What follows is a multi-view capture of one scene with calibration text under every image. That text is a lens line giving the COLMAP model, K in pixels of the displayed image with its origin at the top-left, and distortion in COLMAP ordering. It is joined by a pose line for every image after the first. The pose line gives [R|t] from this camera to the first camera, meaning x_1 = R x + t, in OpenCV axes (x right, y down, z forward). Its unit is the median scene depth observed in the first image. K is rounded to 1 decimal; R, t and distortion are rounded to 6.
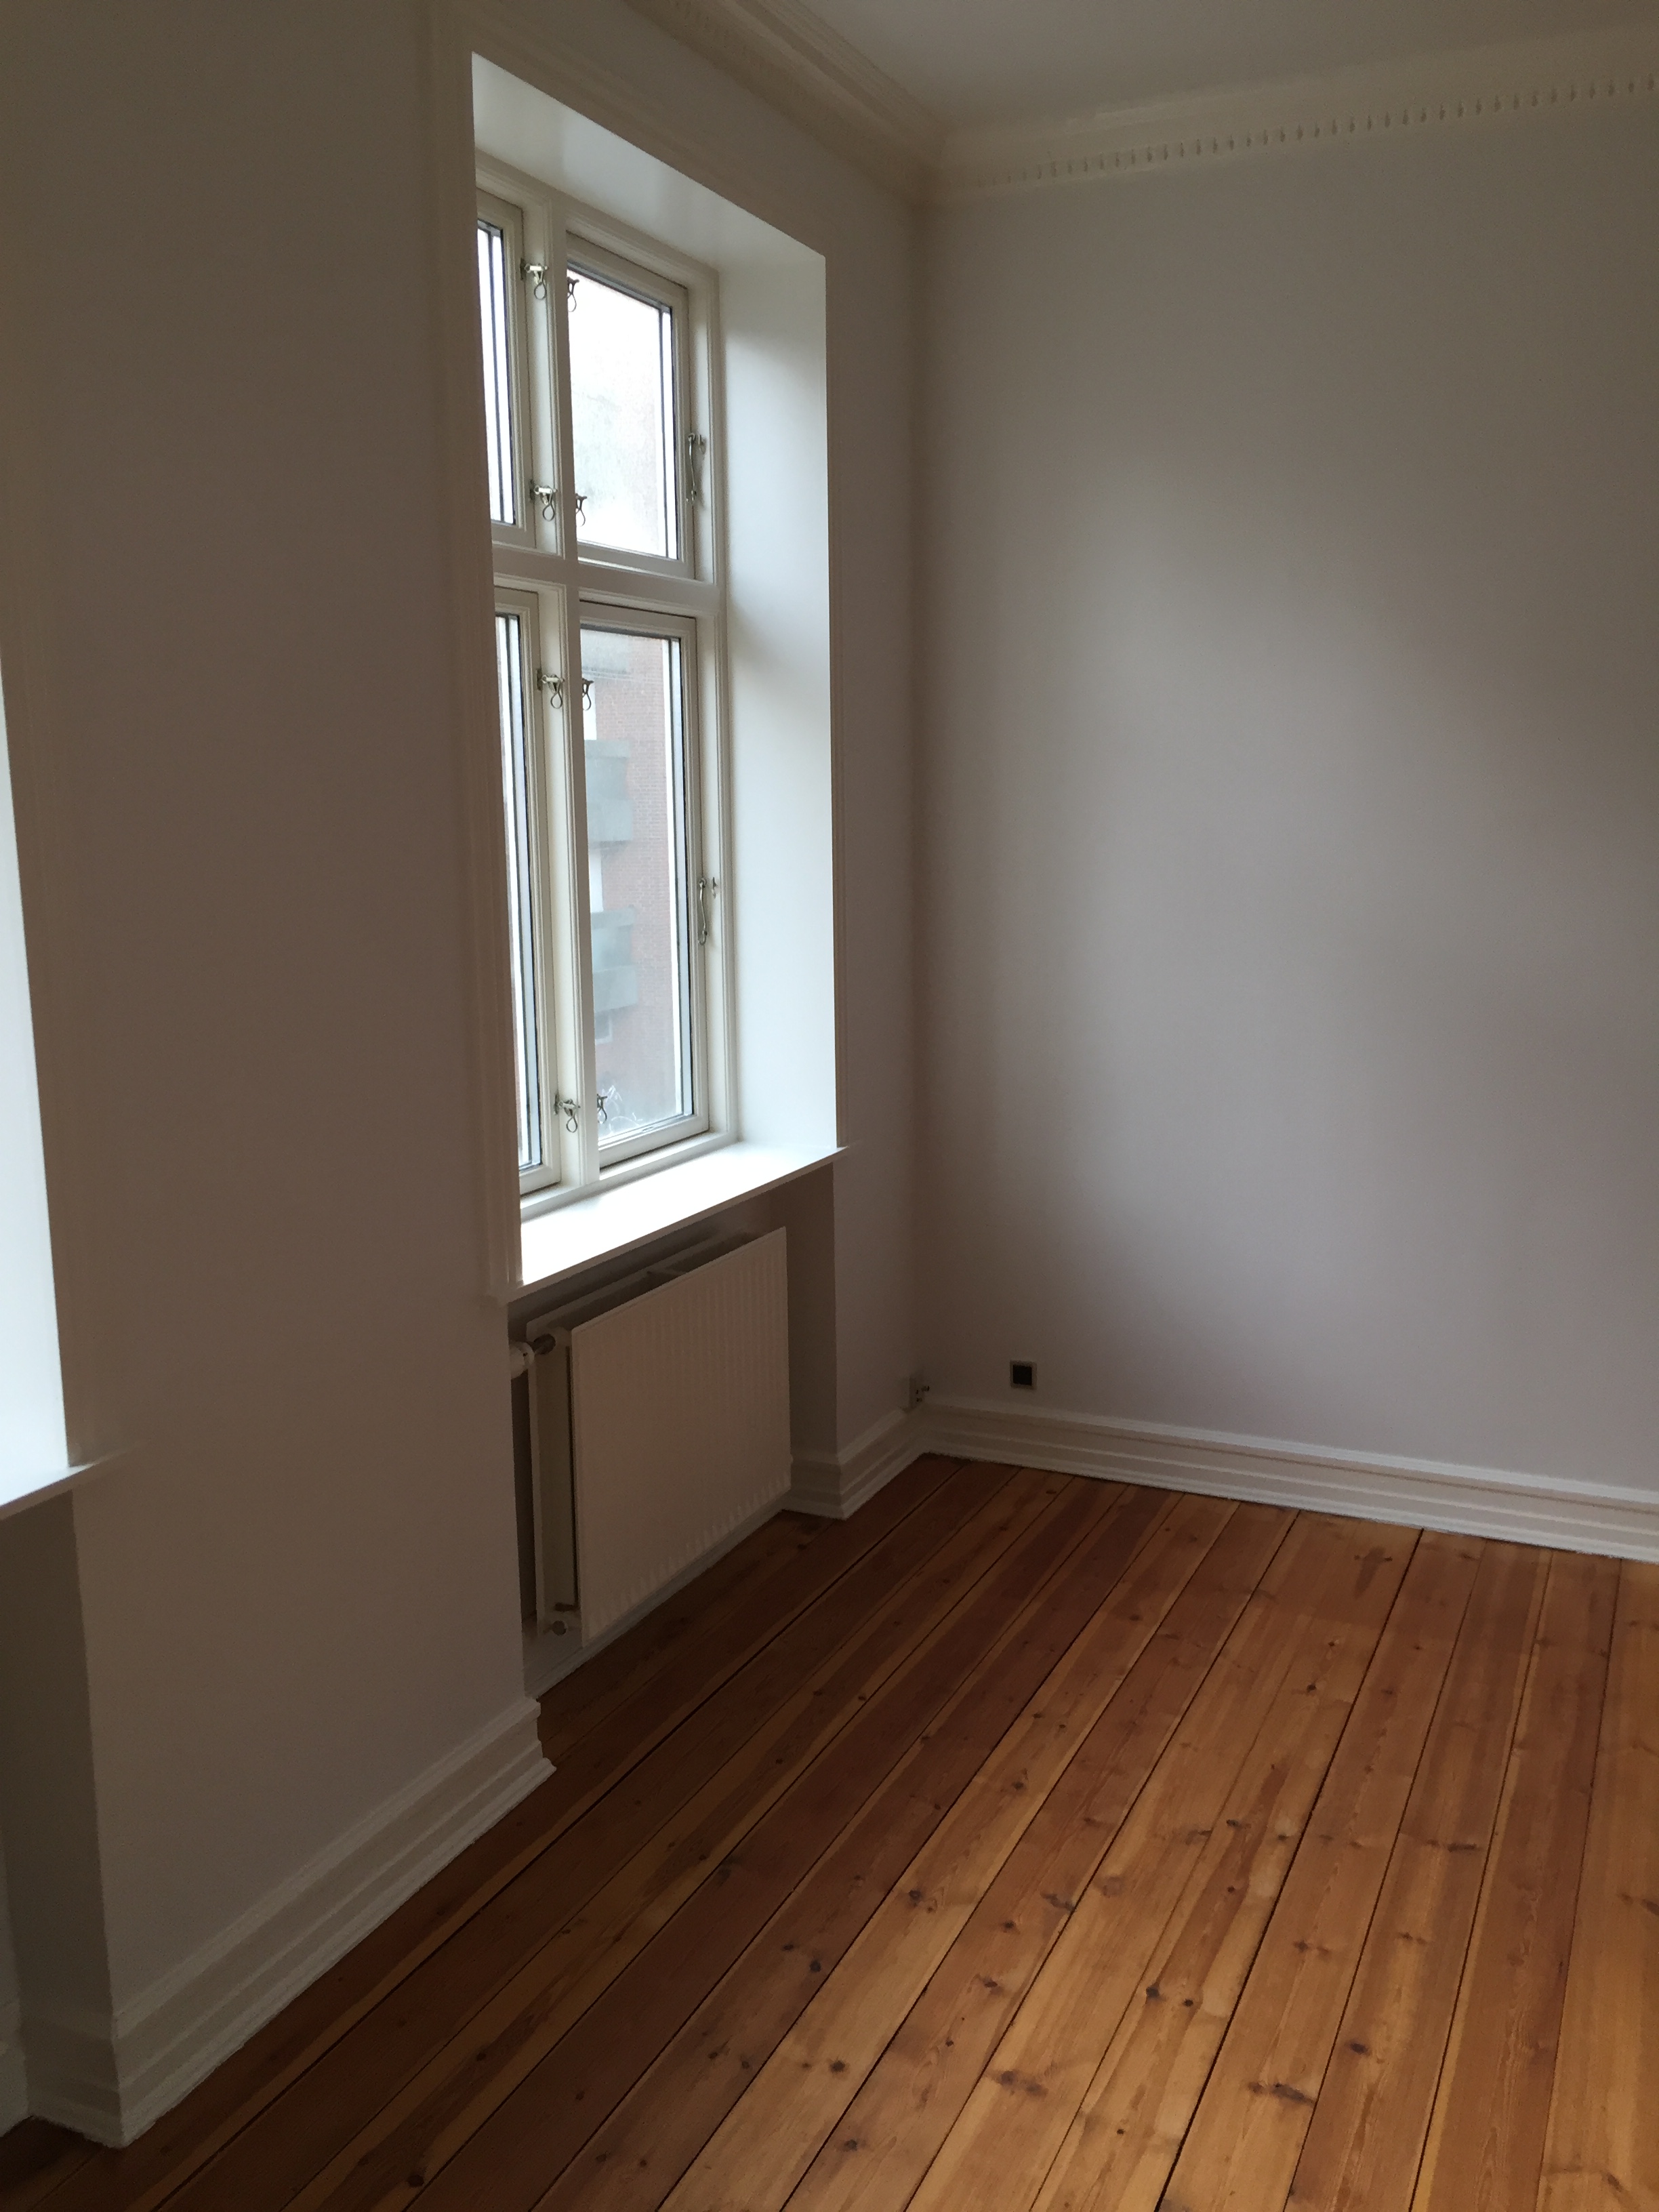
lens RADIAL K [[1907.1, 0, 827.4], [0, 1907.1, 1110.8], [0, 0, 1]] dist [0.110000, -0.202991]
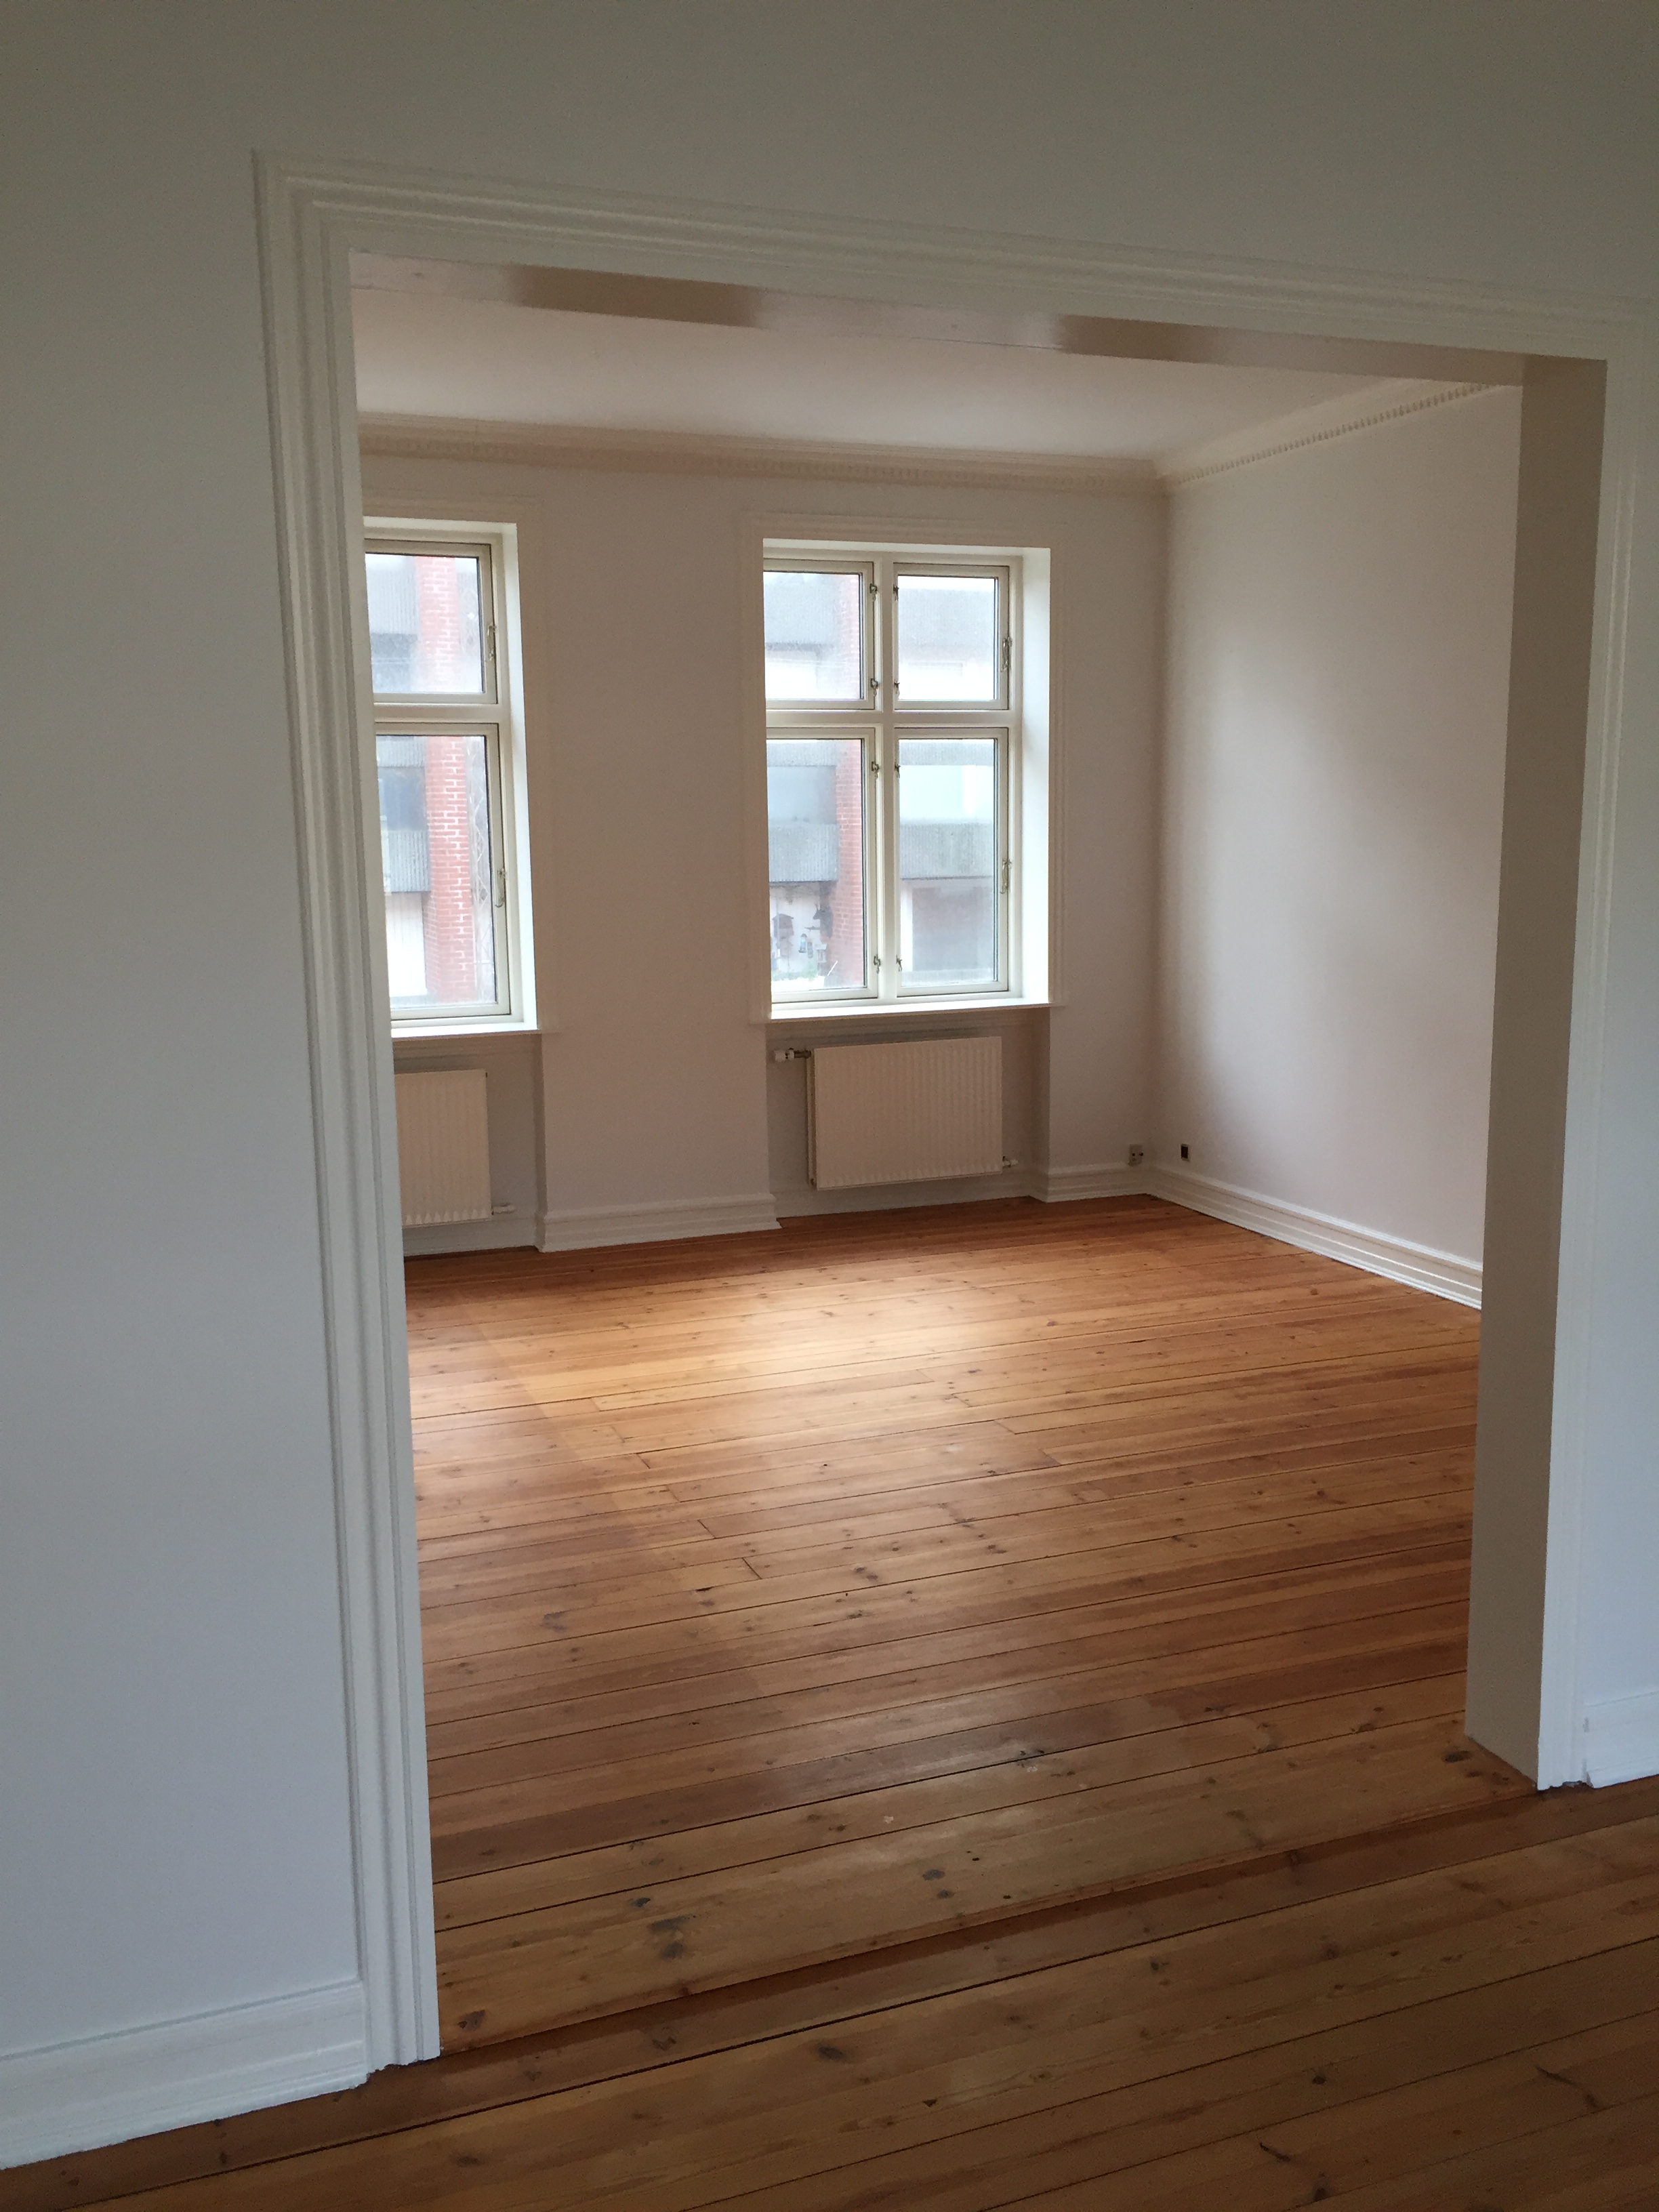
lens RADIAL K [[1900.8, 0, 827.1], [0, 1900.8, 1111.9], [0, 0, 1]] dist [0.105602, -0.146610]
pose [[0.718259, 0.109738, -0.687067, 1.222269], [-0.111268, 0.992891, 0.042265, 0.076008], [0.686821, 0.046091, 0.725364, -0.551341]]
